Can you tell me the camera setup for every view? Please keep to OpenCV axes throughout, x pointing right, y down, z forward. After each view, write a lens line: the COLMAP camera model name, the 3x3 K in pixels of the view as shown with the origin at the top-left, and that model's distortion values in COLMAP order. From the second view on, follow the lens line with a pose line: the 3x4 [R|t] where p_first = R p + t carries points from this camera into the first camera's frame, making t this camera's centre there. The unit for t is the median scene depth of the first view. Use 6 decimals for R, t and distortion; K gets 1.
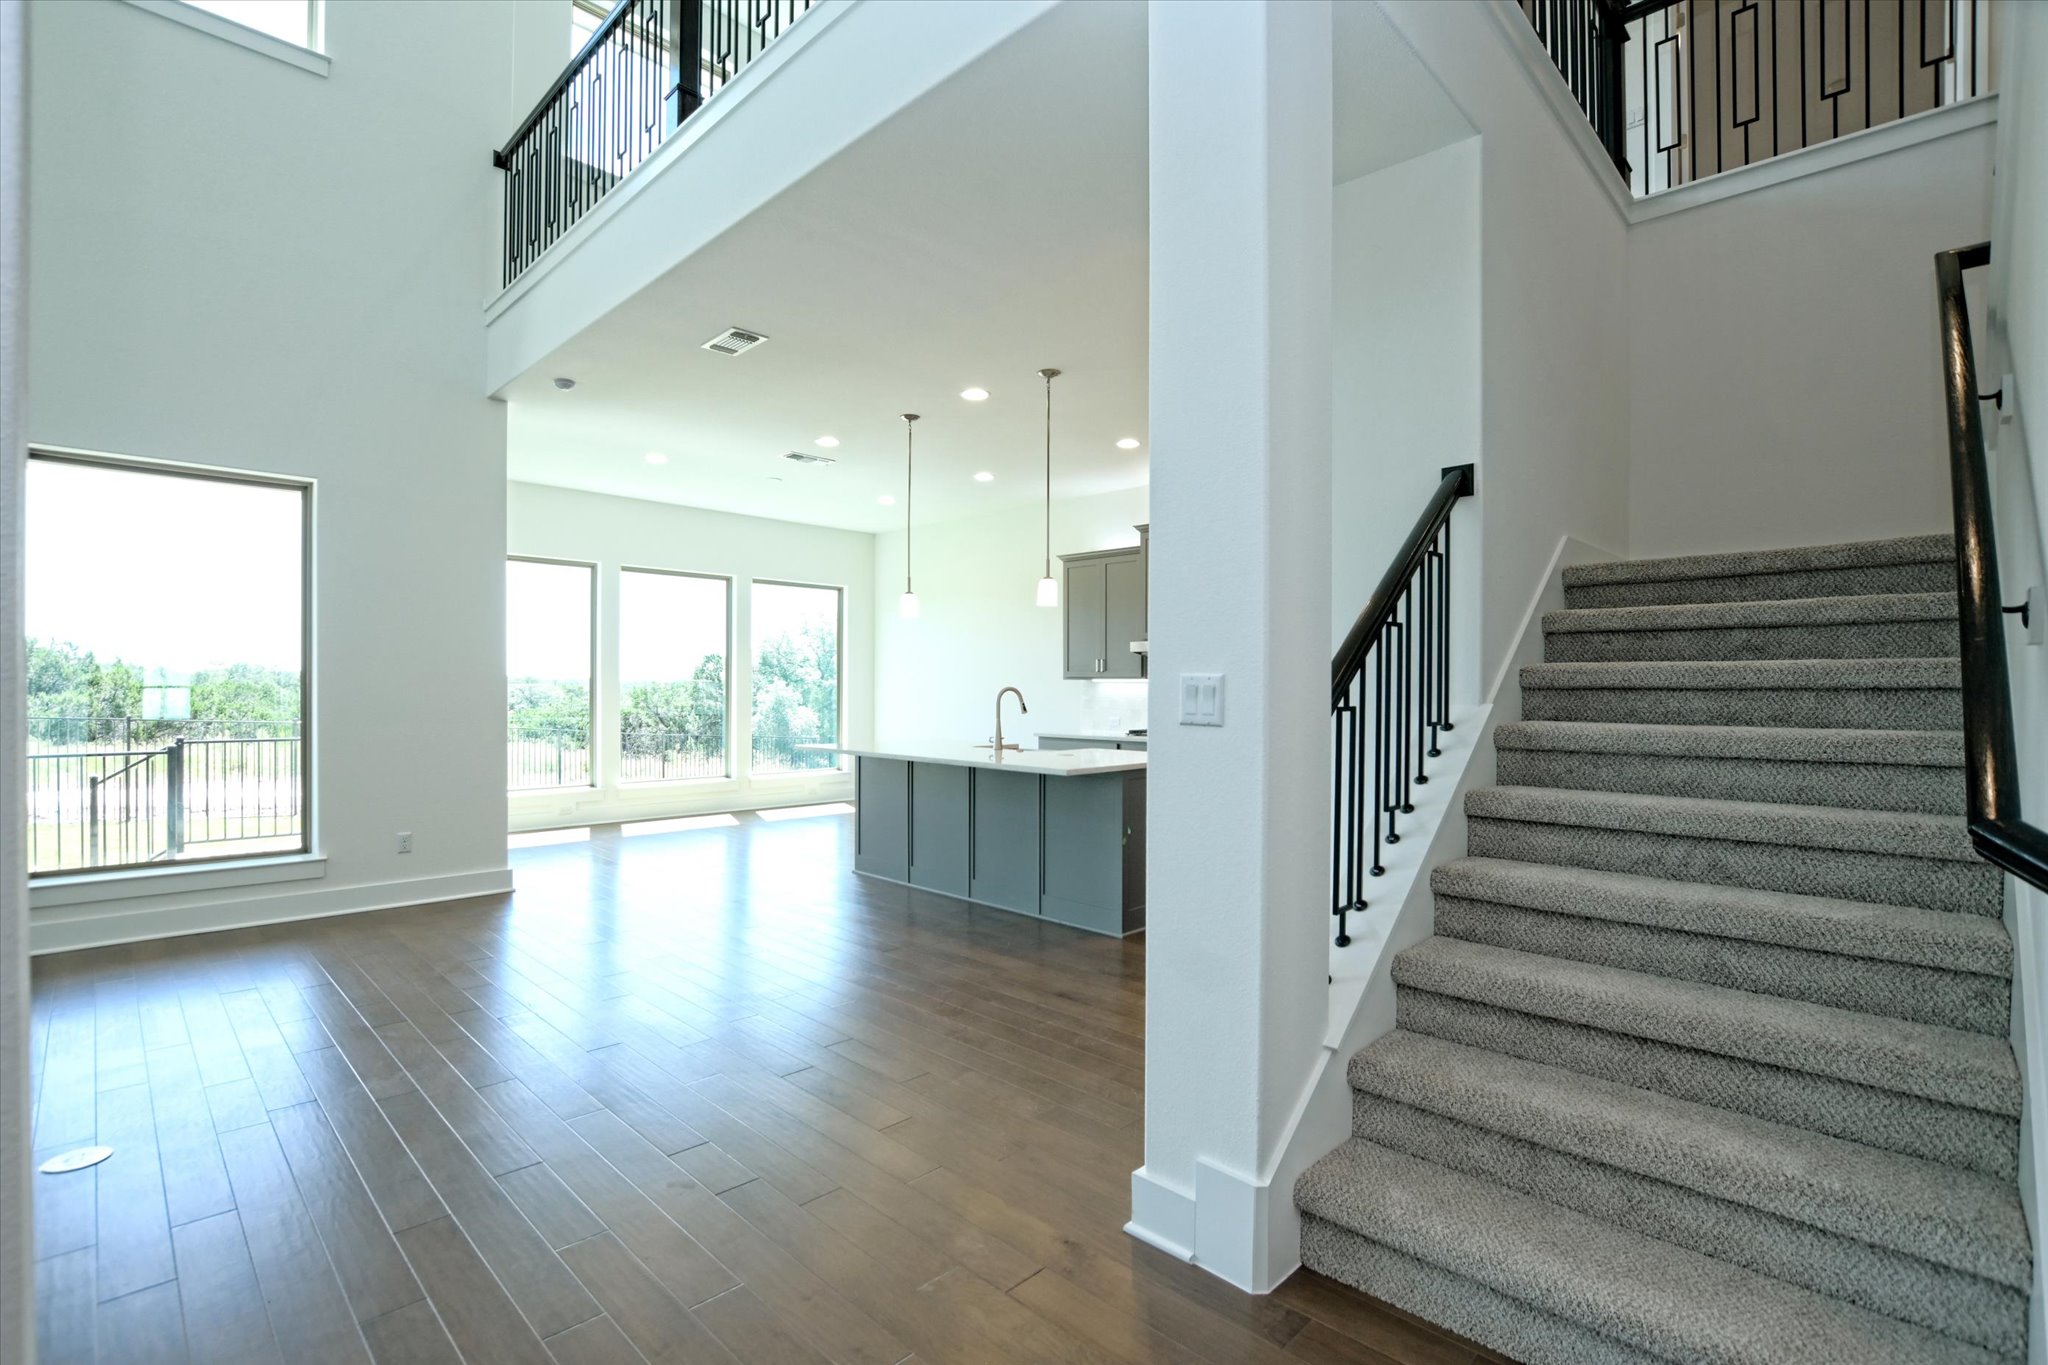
lens RADIAL K [[913.2, 0, 1013.9], [0, 913.2, 691.0], [0, 0, 1]] dist [-0.018874, 0.003419]
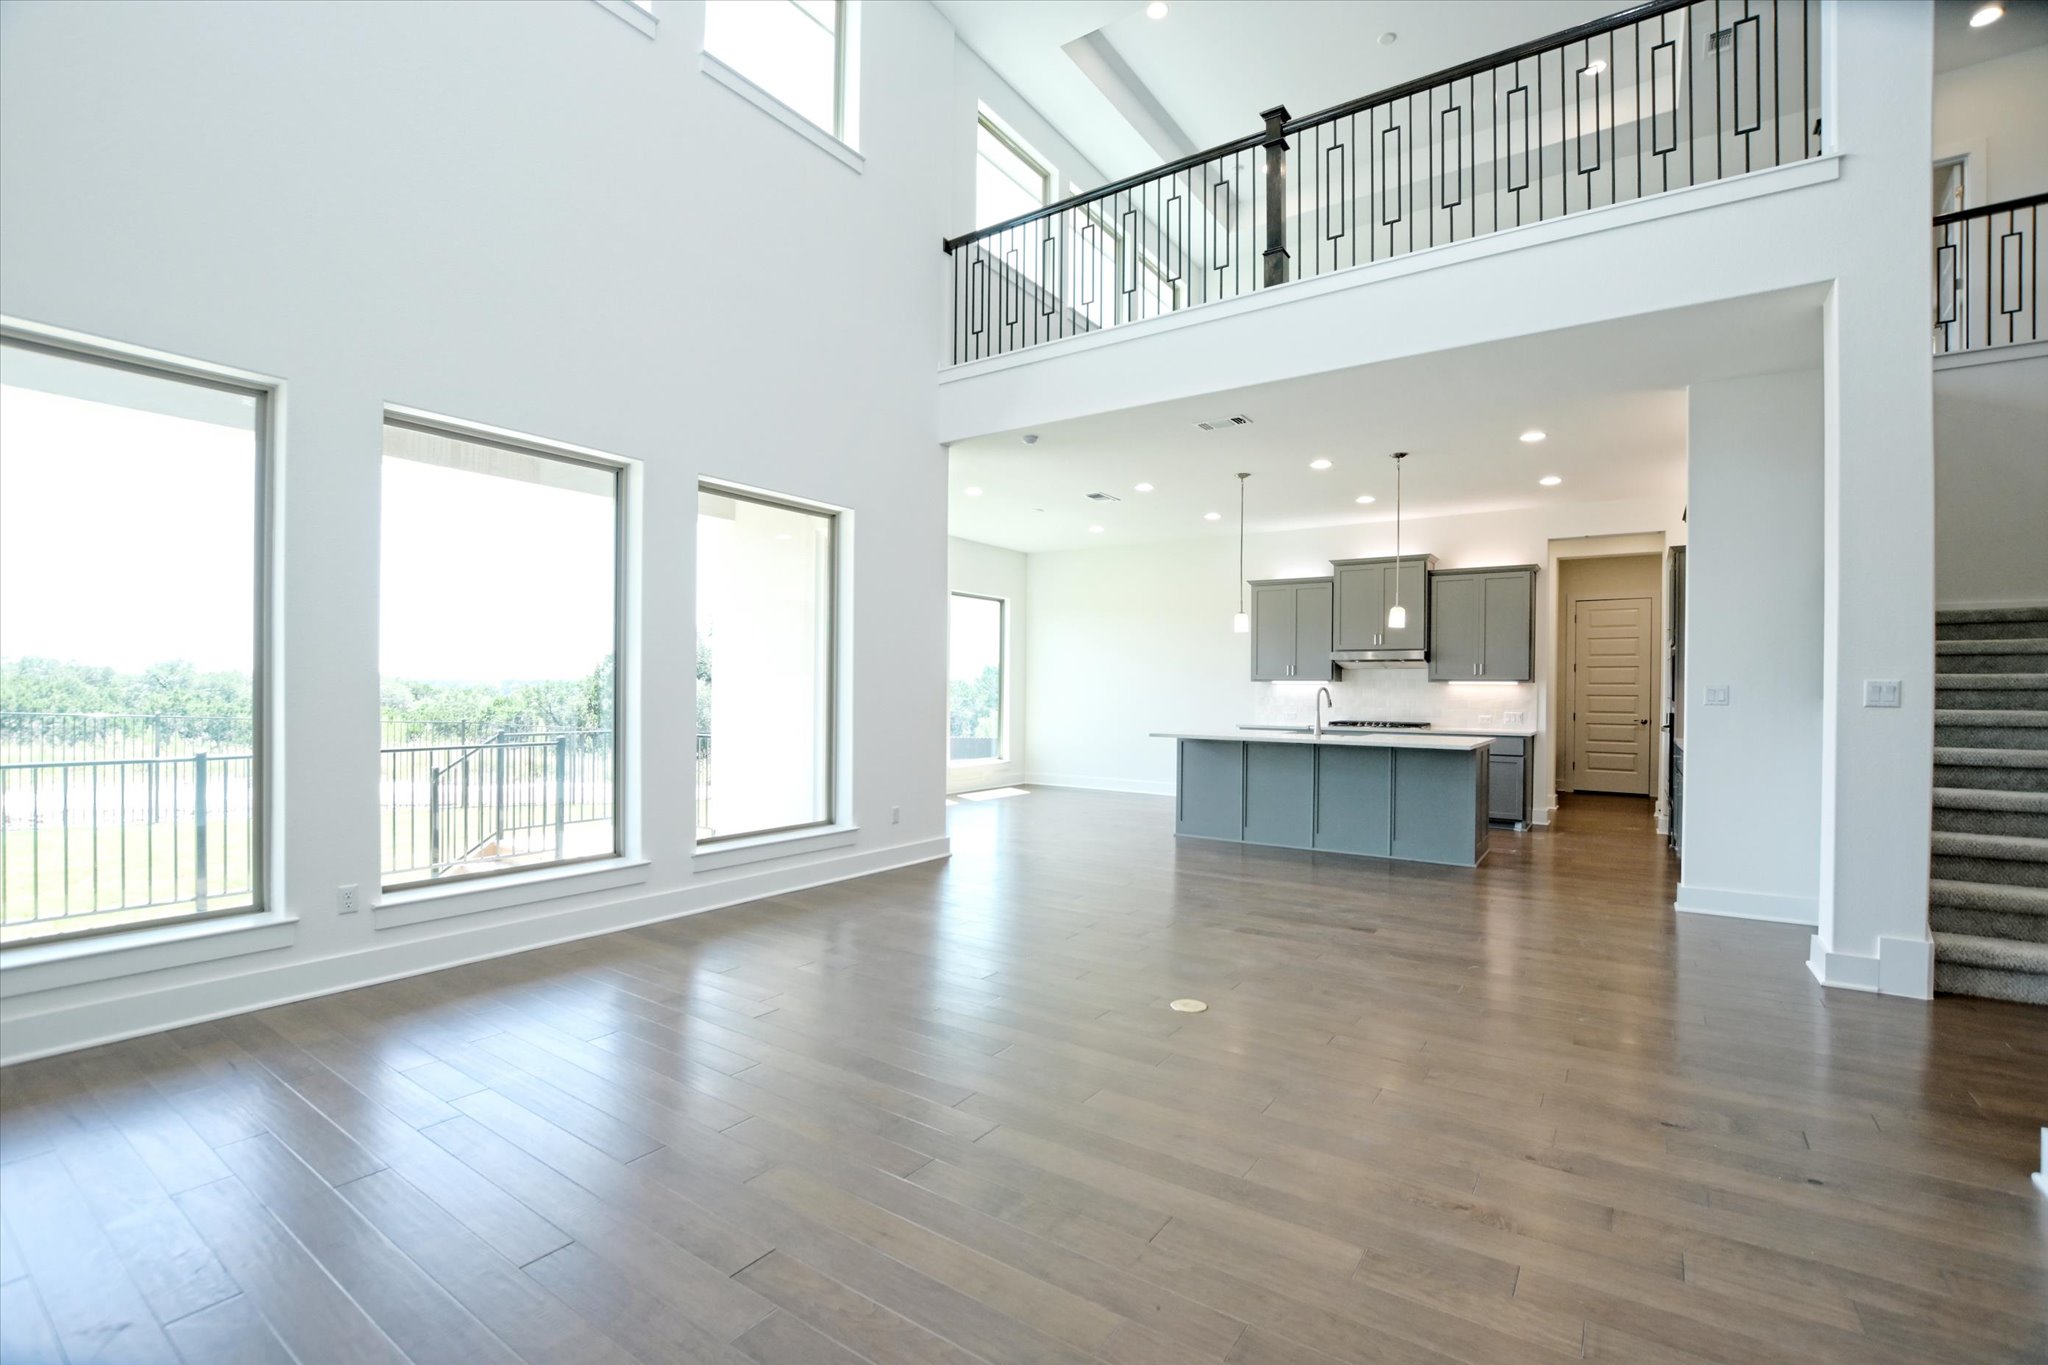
lens RADIAL K [[913.2, 0, 992.4], [0, 913.2, 685.0], [0, 0, 1]] dist [-0.018874, 0.003419]
pose [[0.984846, 0.004788, 0.173367, -0.469708], [-0.003509, 0.999964, -0.007679, 0.002980], [-0.173398, 0.006954, 0.984827, -0.130979]]
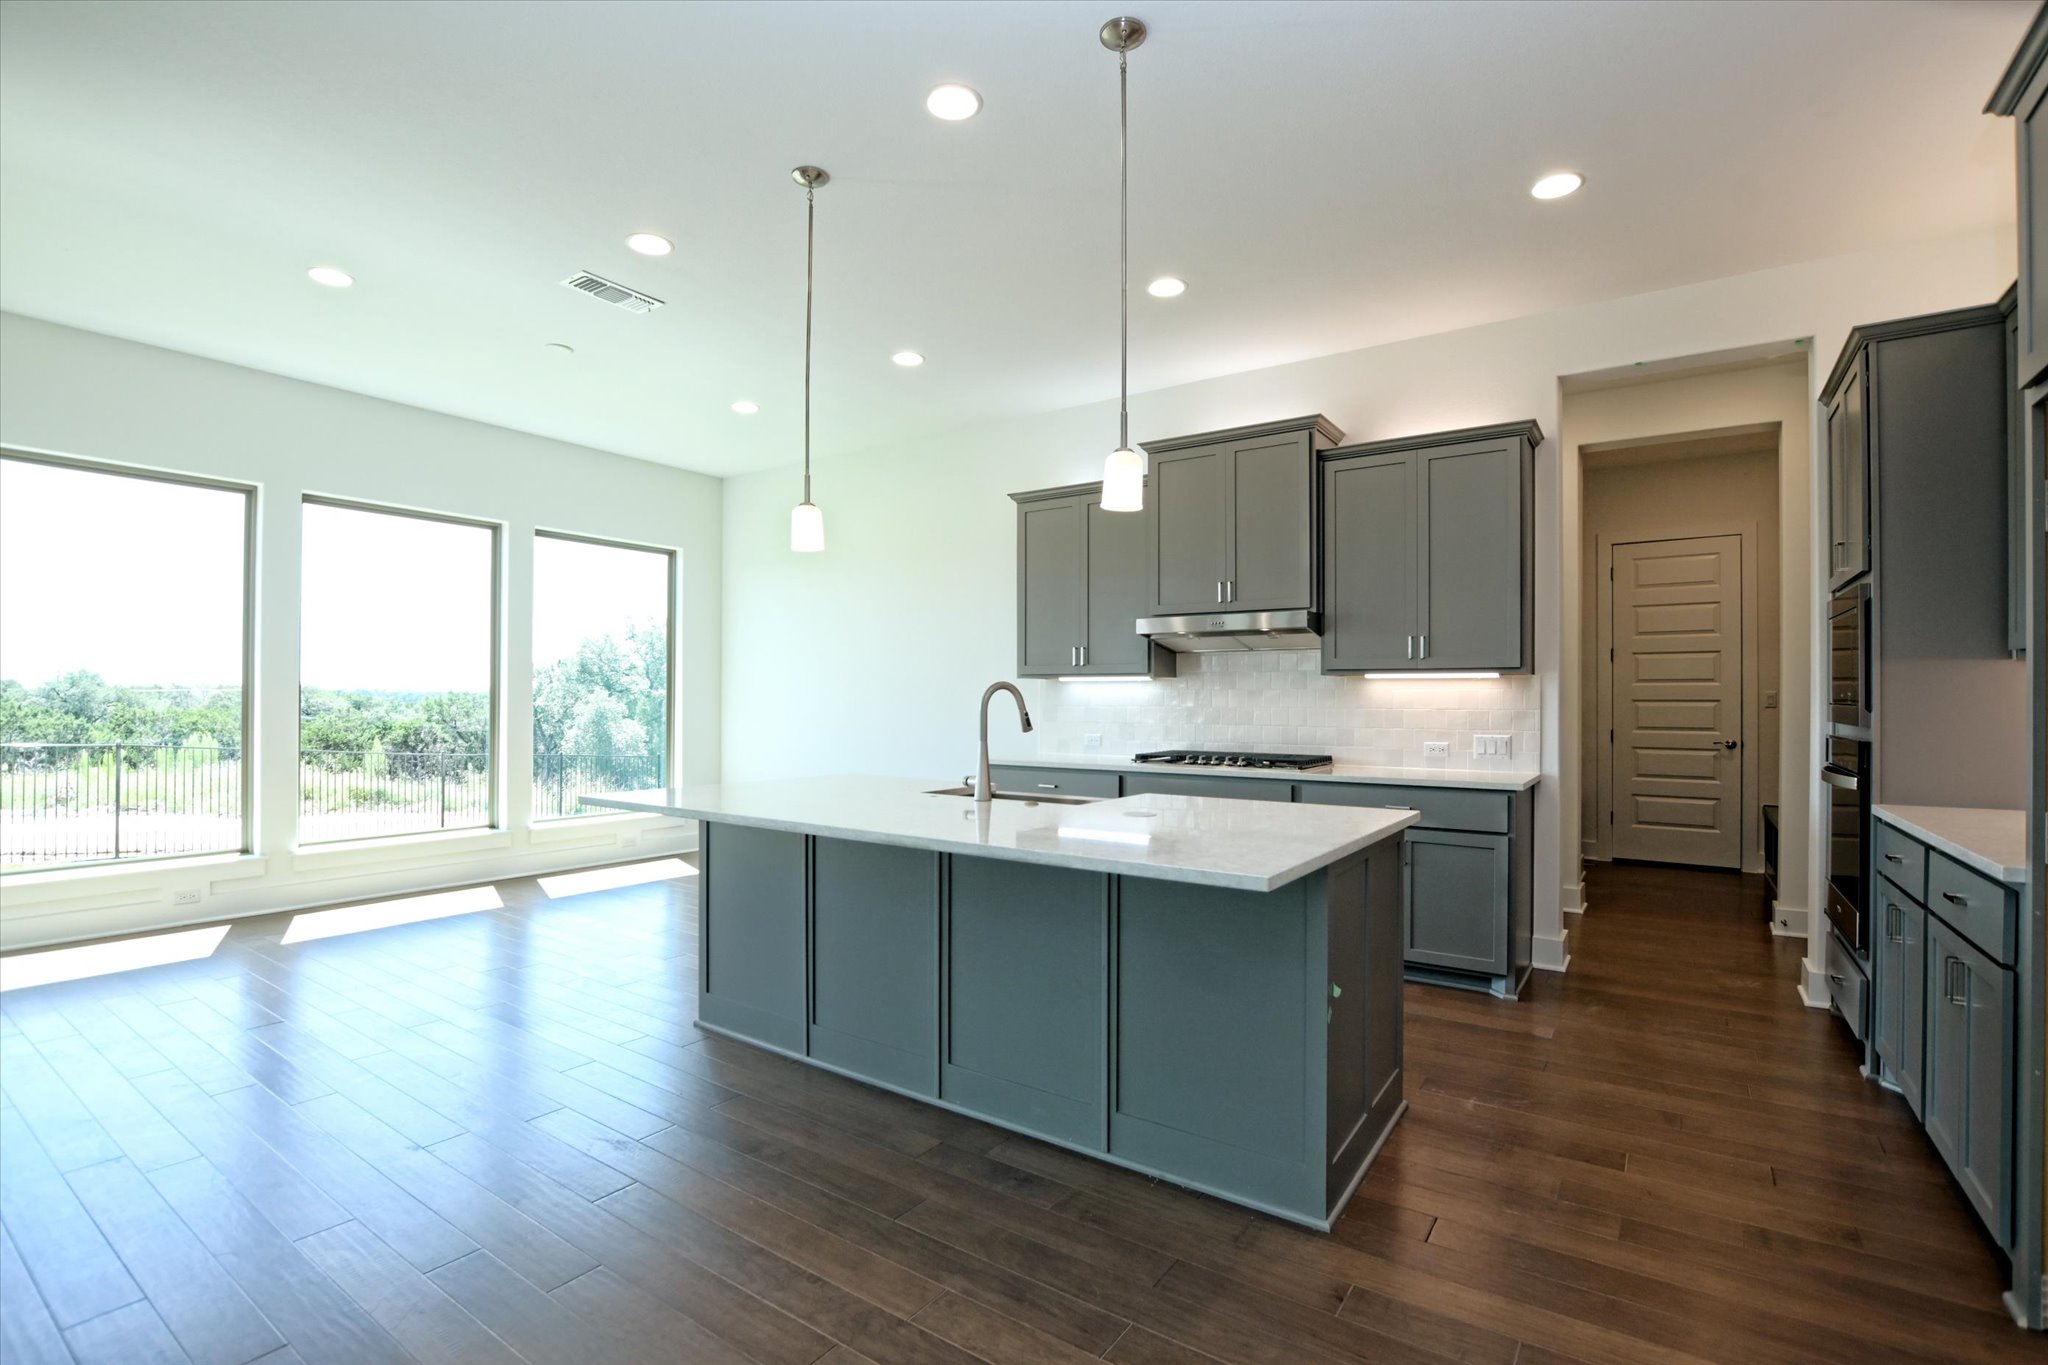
lens RADIAL K [[913.2, 0, 1005.2], [0, 913.2, 688.7], [0, 0, 1]] dist [-0.018874, 0.003419]
pose [[0.986794, 0.000818, 0.161981, -0.061044], [0.001613, 0.999888, -0.014873, 0.005143], [-0.161975, 0.014938, 0.986682, 0.322813]]
